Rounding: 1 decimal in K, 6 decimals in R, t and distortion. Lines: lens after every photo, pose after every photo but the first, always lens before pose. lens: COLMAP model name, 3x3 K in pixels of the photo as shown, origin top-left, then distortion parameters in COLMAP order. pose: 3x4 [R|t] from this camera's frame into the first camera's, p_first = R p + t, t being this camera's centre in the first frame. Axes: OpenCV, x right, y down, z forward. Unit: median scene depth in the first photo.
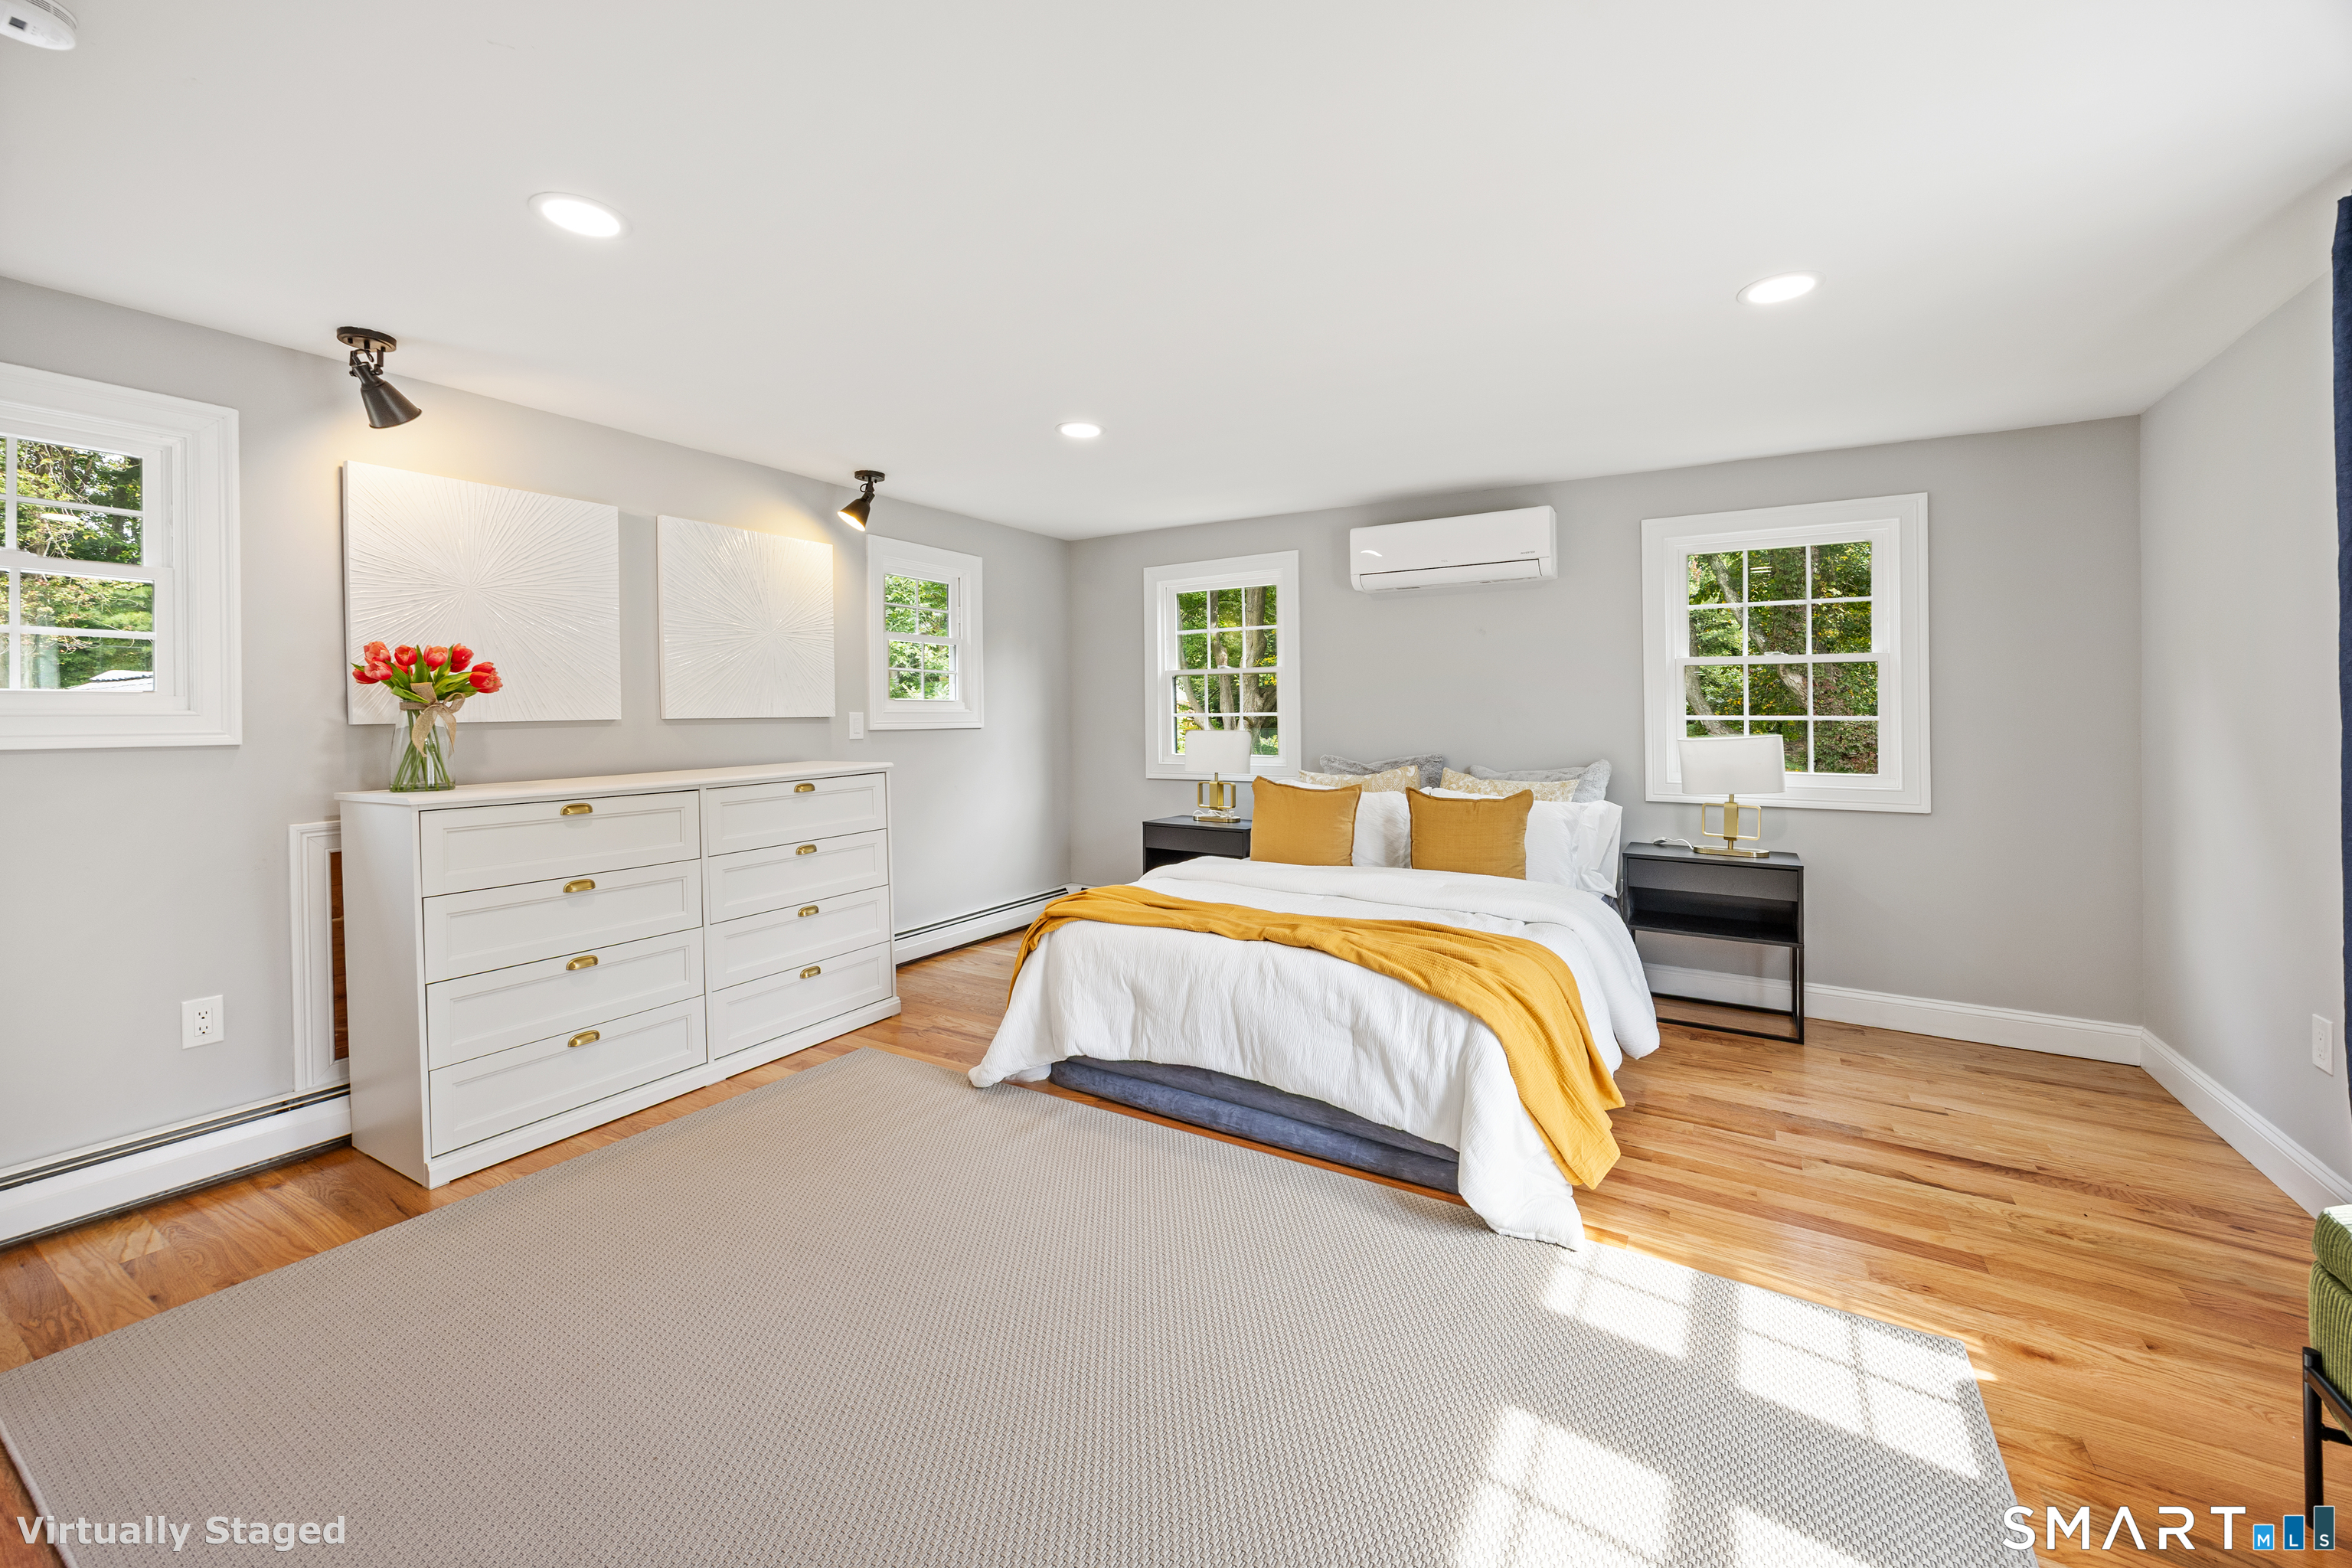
lens RADIAL K [[923.2, 0, 1178.0], [0, 923.2, 710.2], [0, 0, 1]] dist [-0.001451, 0.000012]
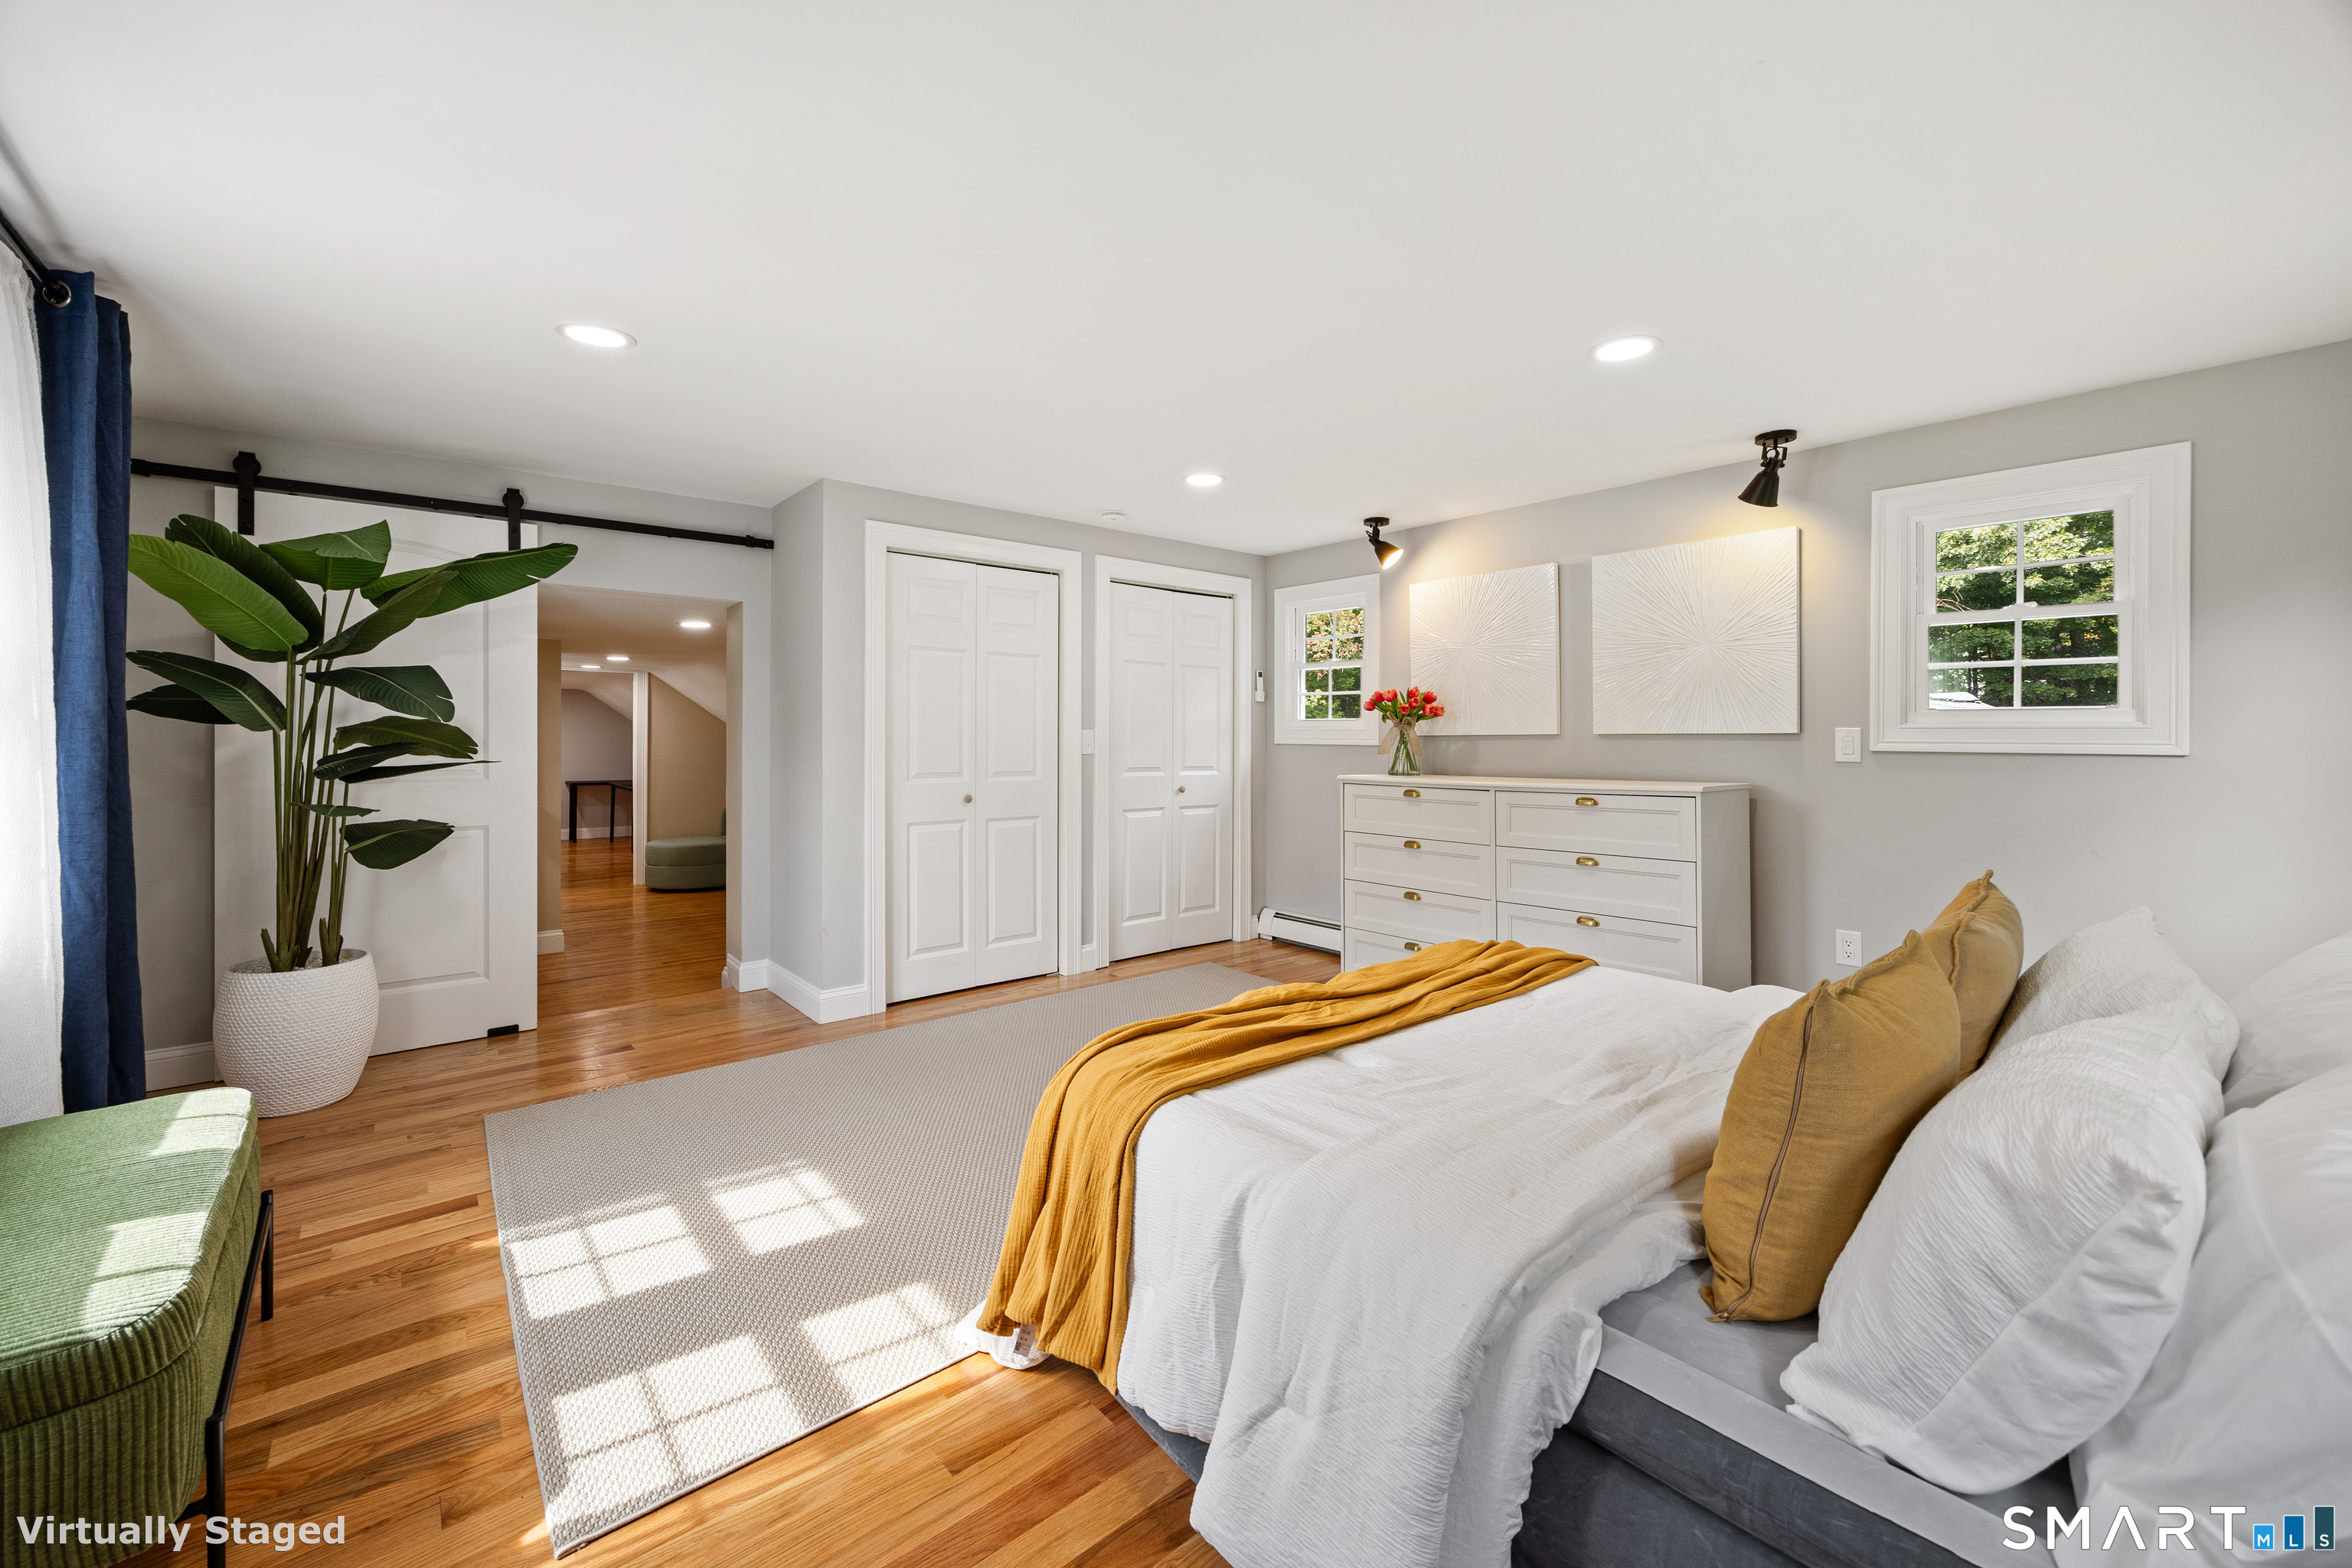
lens RADIAL K [[934.4, 0, 1185.6], [0, 934.4, 745.0], [0, 0, 1]] dist [-0.002009, -0.000181]
pose [[-0.308467, 0.019023, -0.951045, 0.900186], [0.006746, 0.999819, 0.017810, -0.000731], [0.951211, -0.000922, -0.308539, 1.106011]]
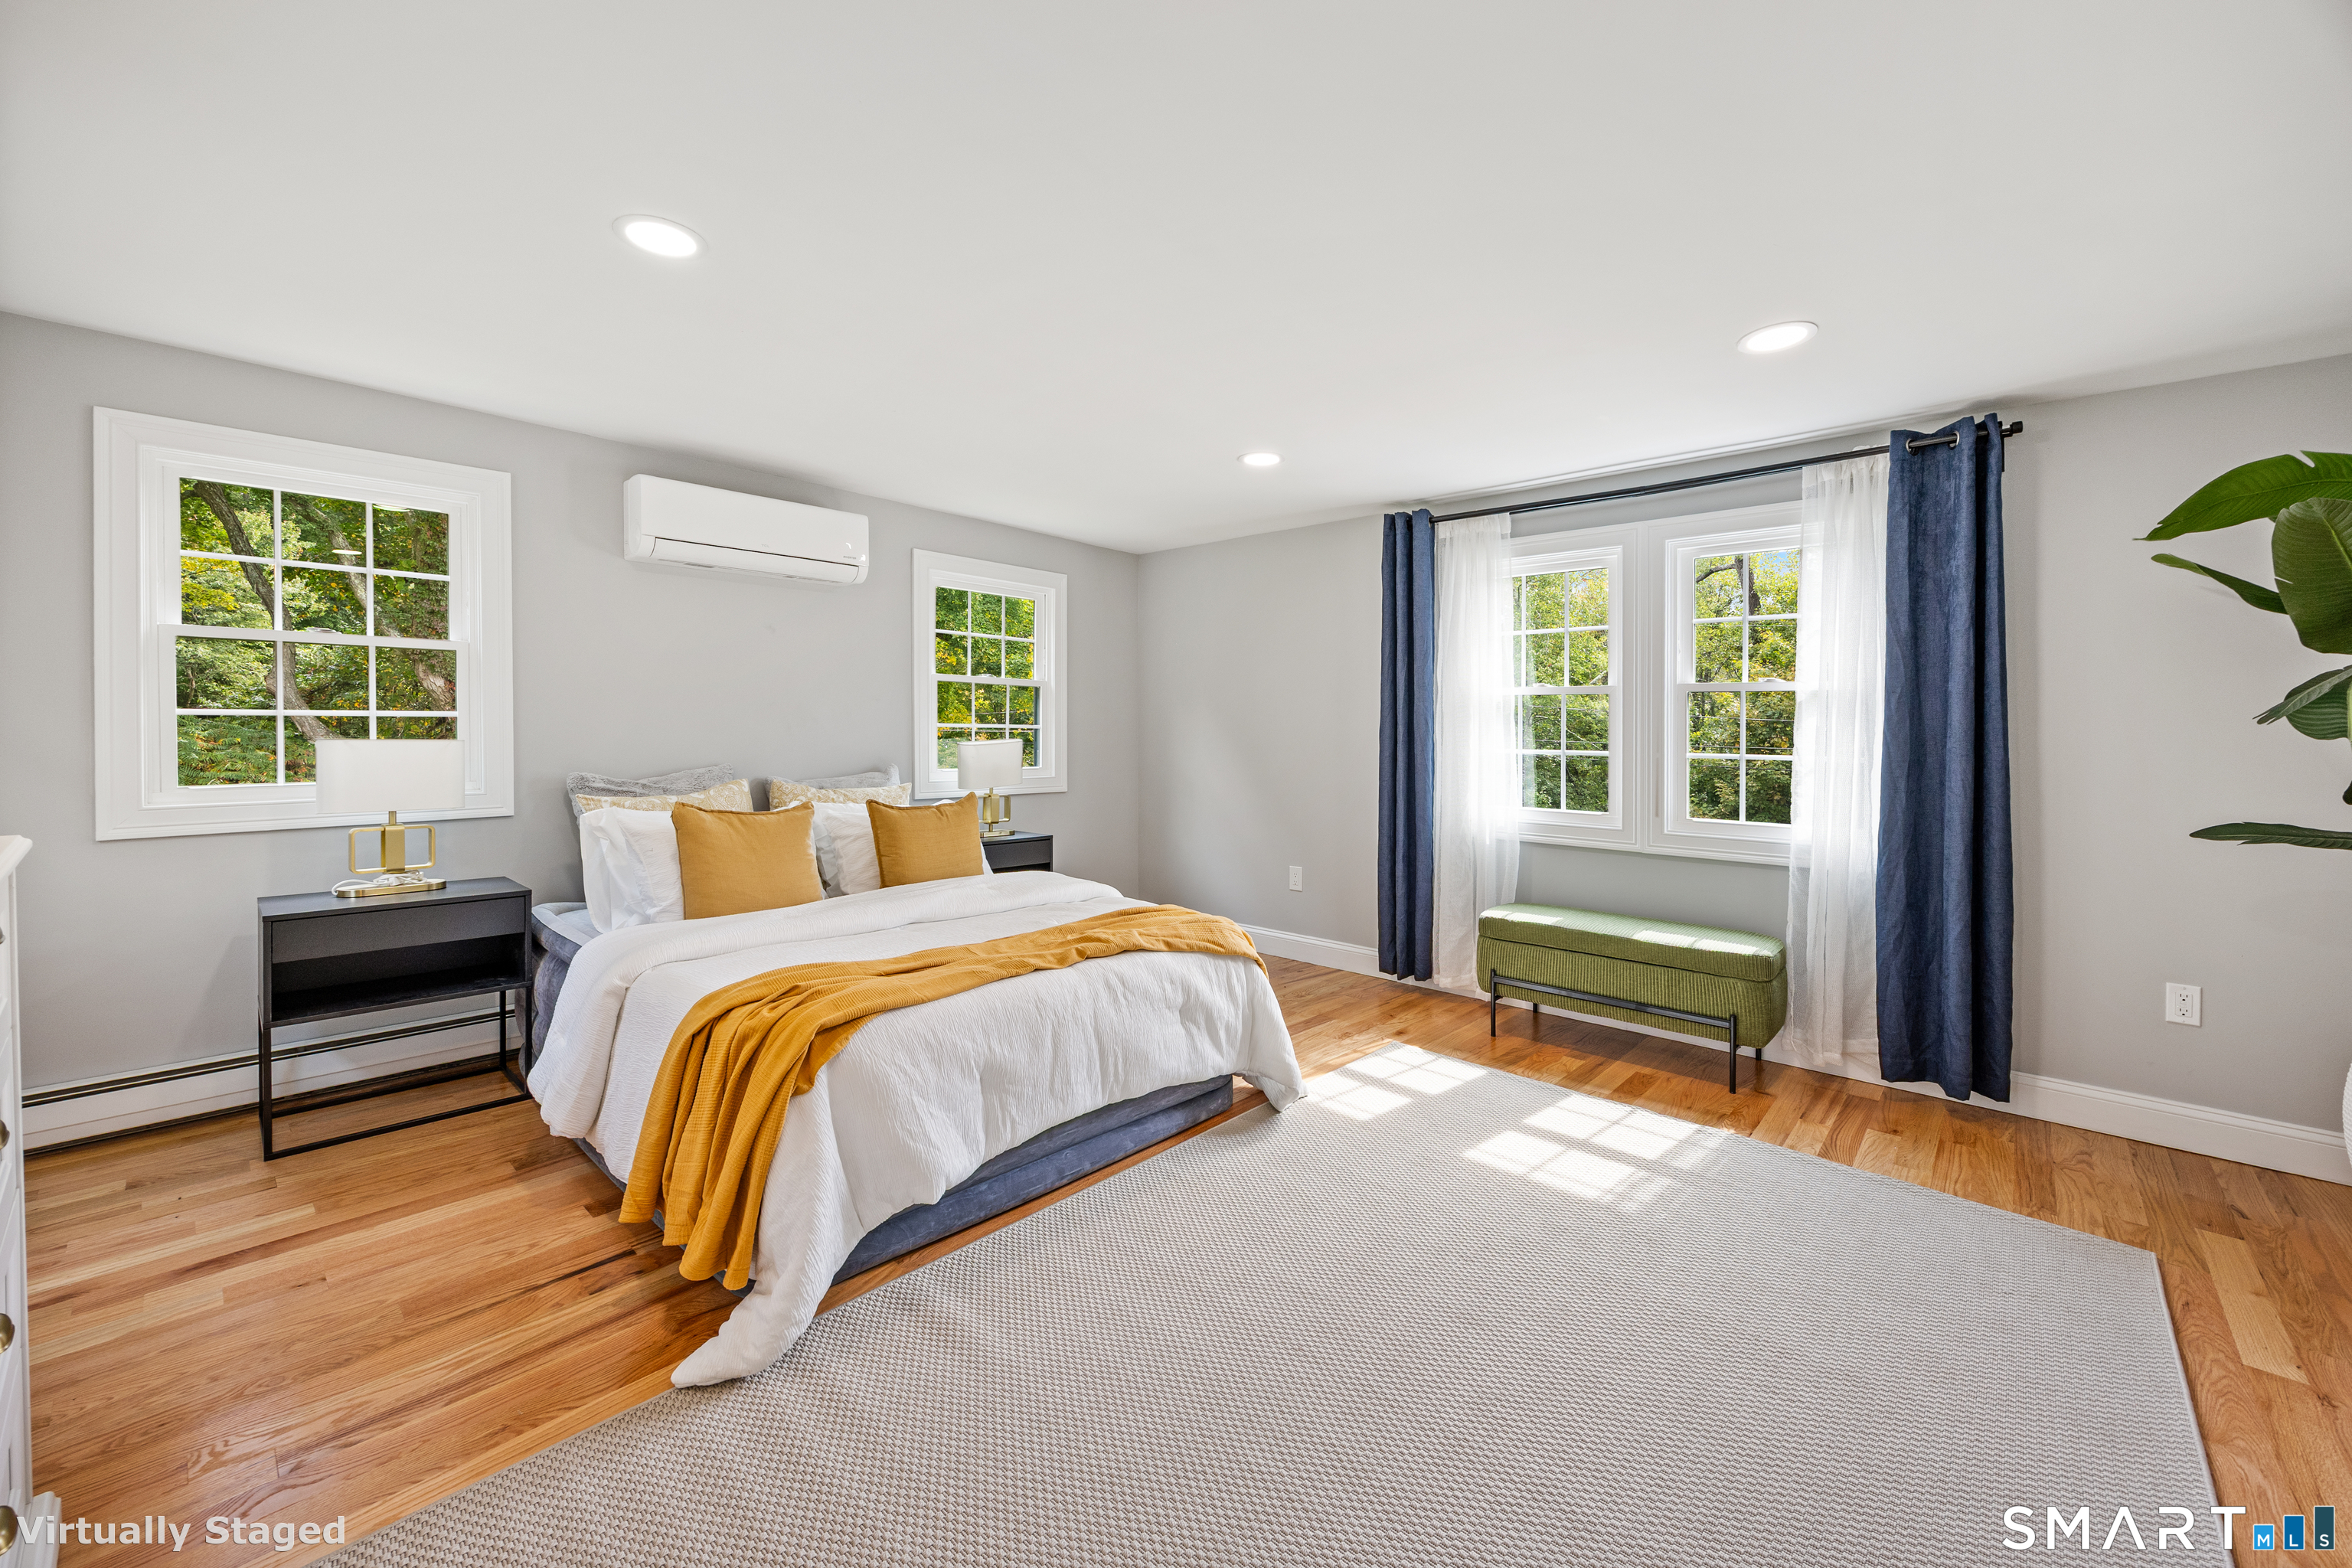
lens RADIAL K [[923.2, 0, 1178.0], [0, 923.2, 710.2], [0, 0, 1]] dist [-0.001451, 0.000012]
pose [[0.195090, 0.024586, 0.980477, -0.779756], [-0.021505, 0.999553, -0.020785, 0.010437], [-0.980550, -0.017030, 0.195531, 0.686540]]
